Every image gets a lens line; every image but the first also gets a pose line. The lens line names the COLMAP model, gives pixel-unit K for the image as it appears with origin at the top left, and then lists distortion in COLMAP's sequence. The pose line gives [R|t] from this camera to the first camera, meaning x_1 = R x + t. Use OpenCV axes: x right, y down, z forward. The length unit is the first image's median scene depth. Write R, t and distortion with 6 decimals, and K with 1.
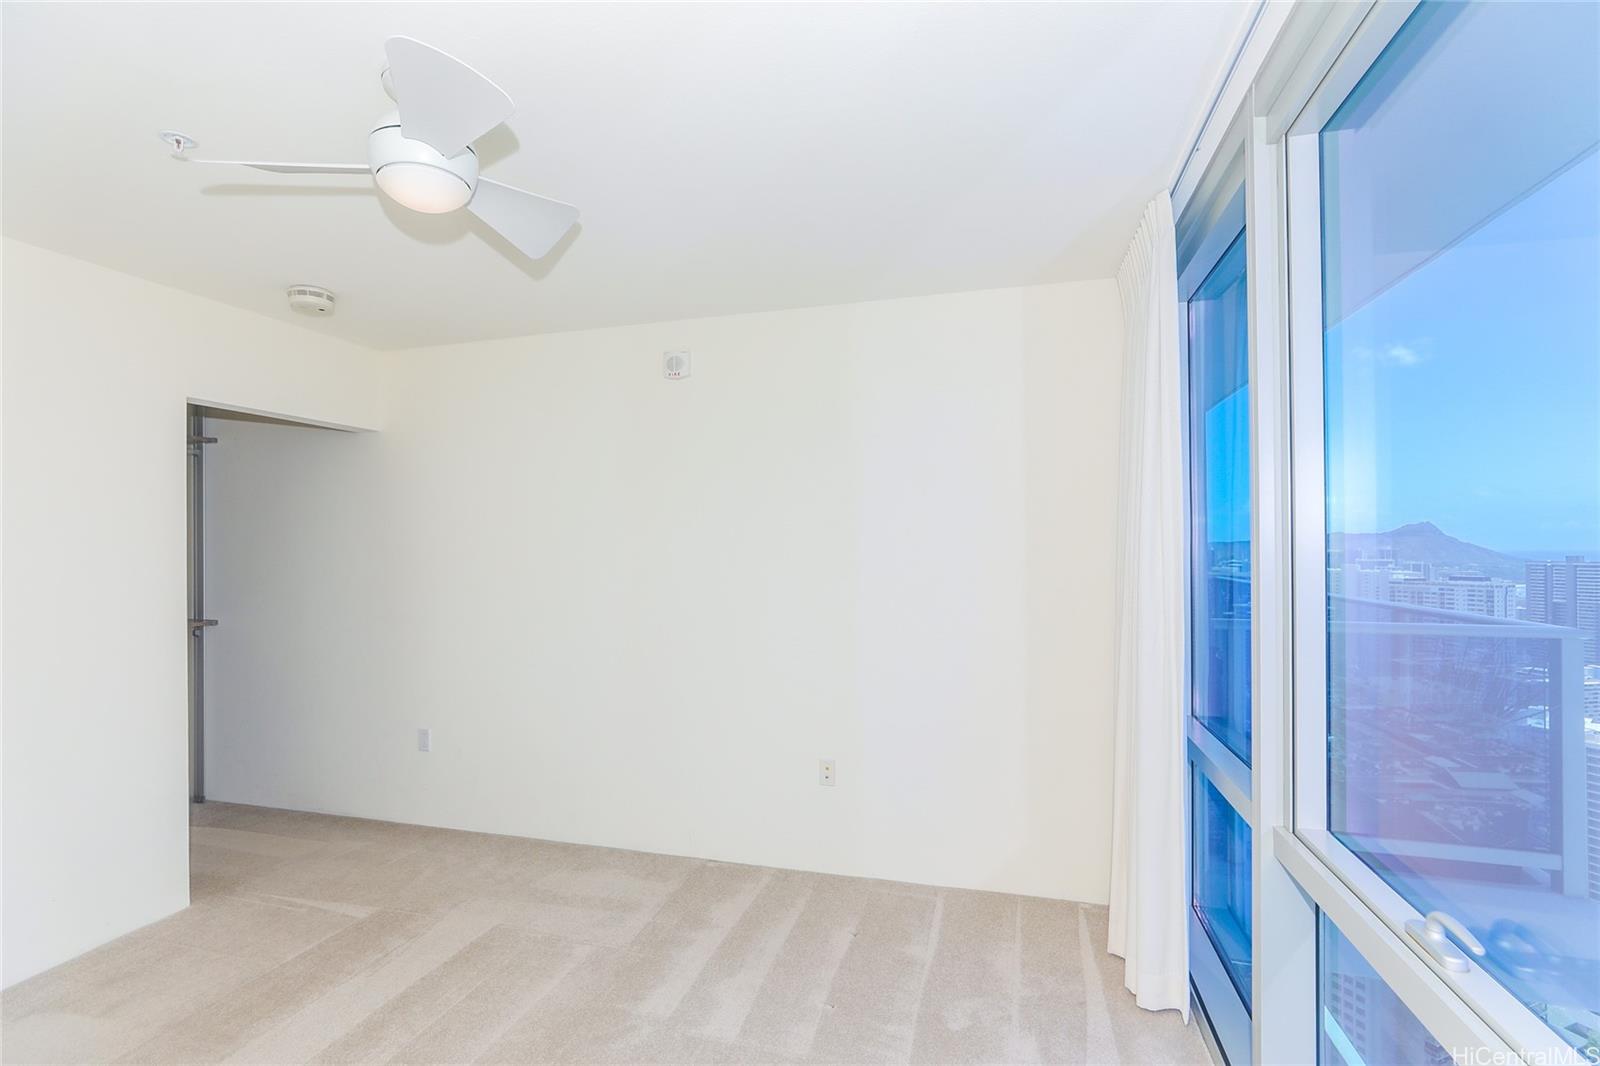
lens RADIAL K [[752.6, 0, 806.5], [0, 752.6, 527.2], [0, 0, 1]] dist [-0.017469, 0.000059]
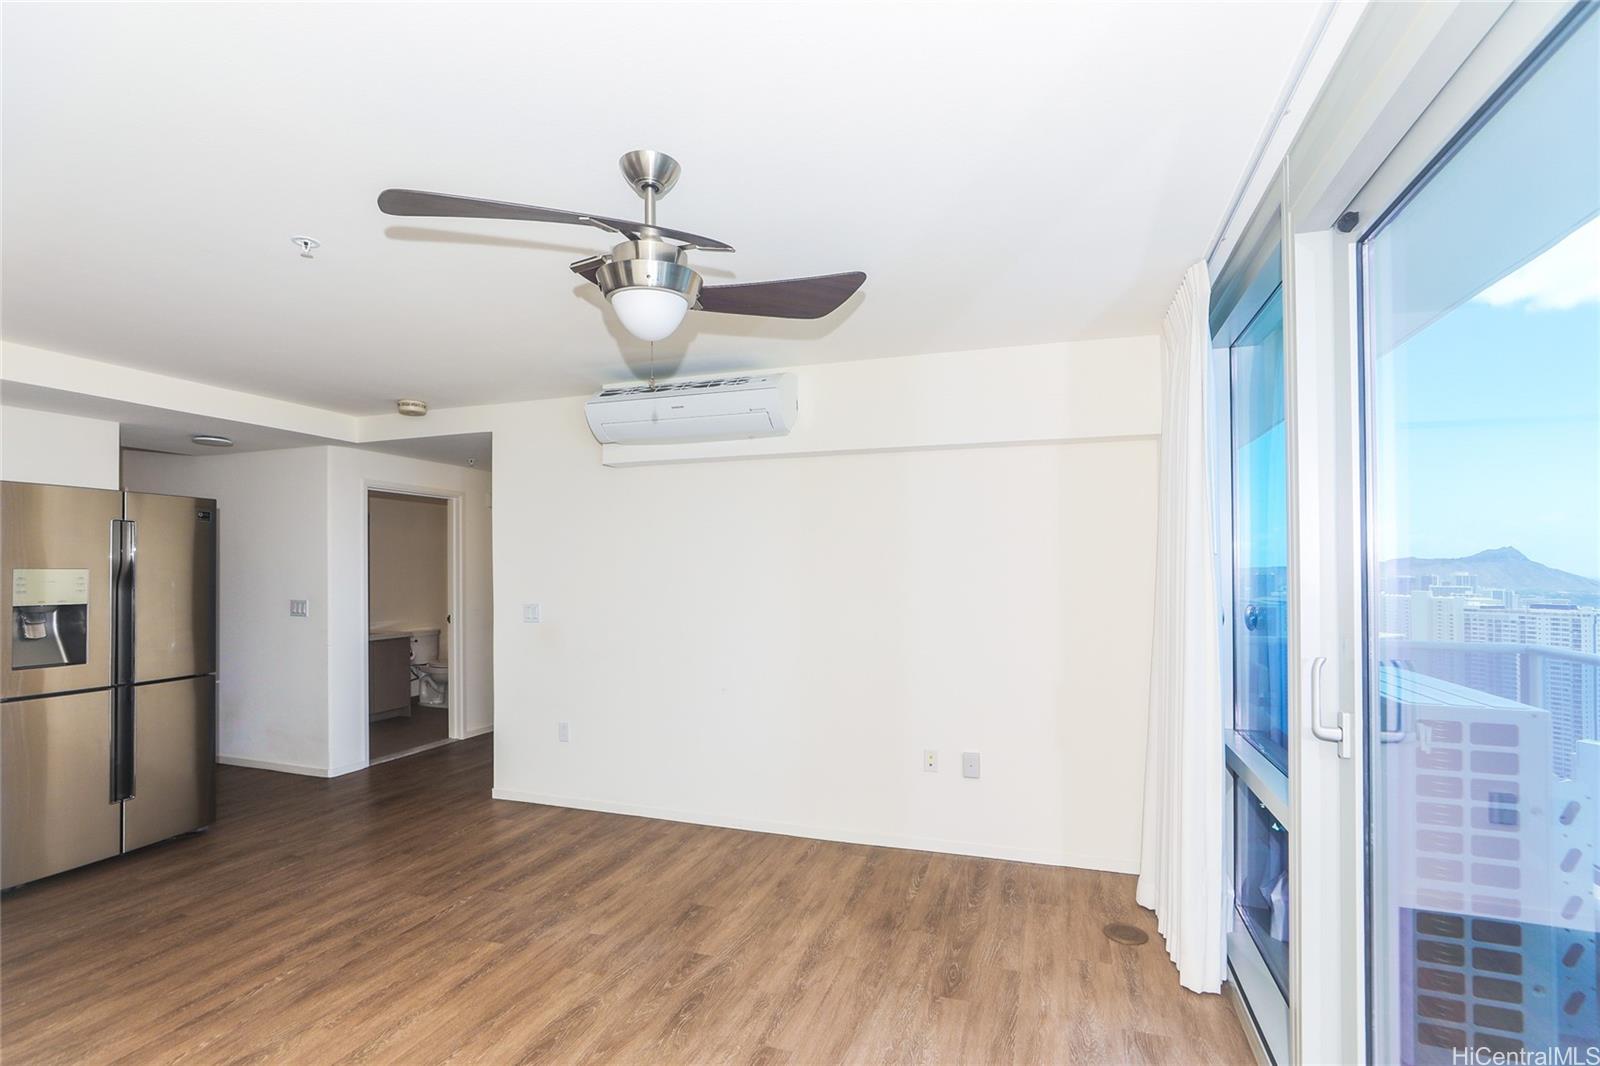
lens RADIAL K [[731.0, 0, 806.3], [0, 731.0, 547.1], [0, 0, 1]] dist [-0.005306, -0.000091]
pose [[0.997435, 0.001709, -0.071552, -0.026784], [-0.002122, 0.999981, -0.005706, -0.004246], [0.071540, 0.005843, 0.997421, -0.099186]]
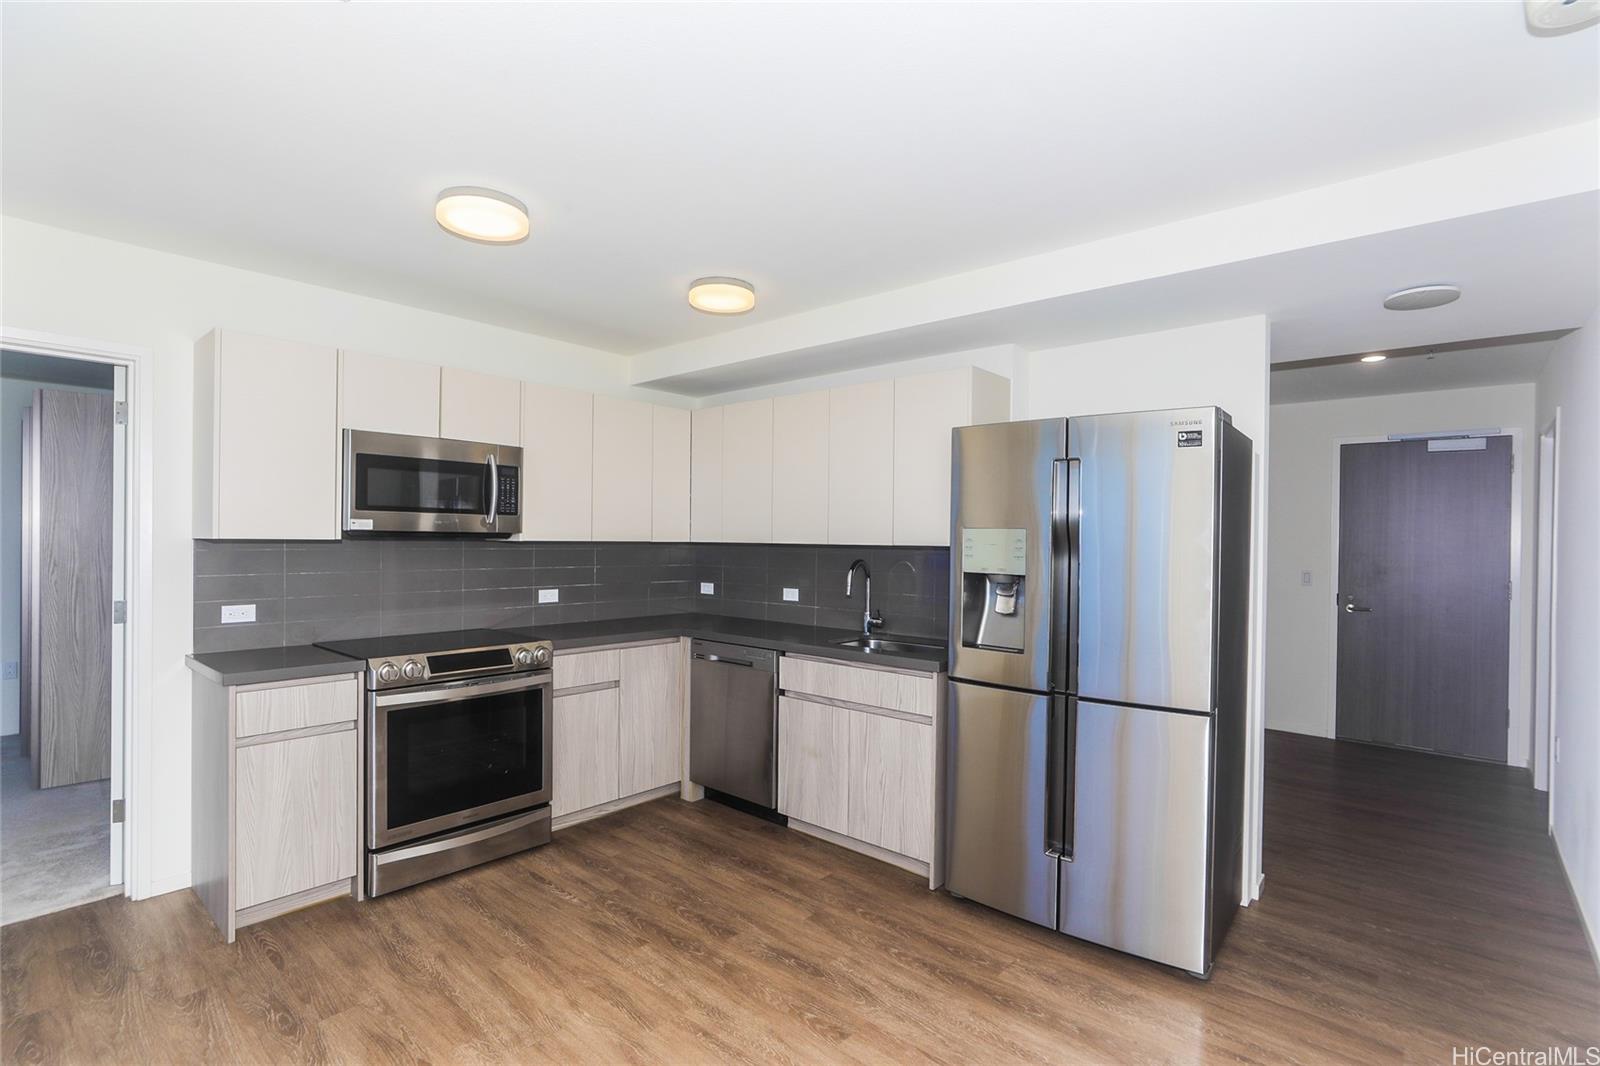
lens RADIAL K [[762.4, 0, 825.6], [0, 762.4, 549.3], [0, 0, 1]] dist [-0.000622, -0.000319]
pose [[-0.436522, 0.017807, -0.899517, -0.275733], [0.006118, 0.999840, 0.016824, 0.027964], [0.899673, 0.001840, -0.436561, 0.957029]]
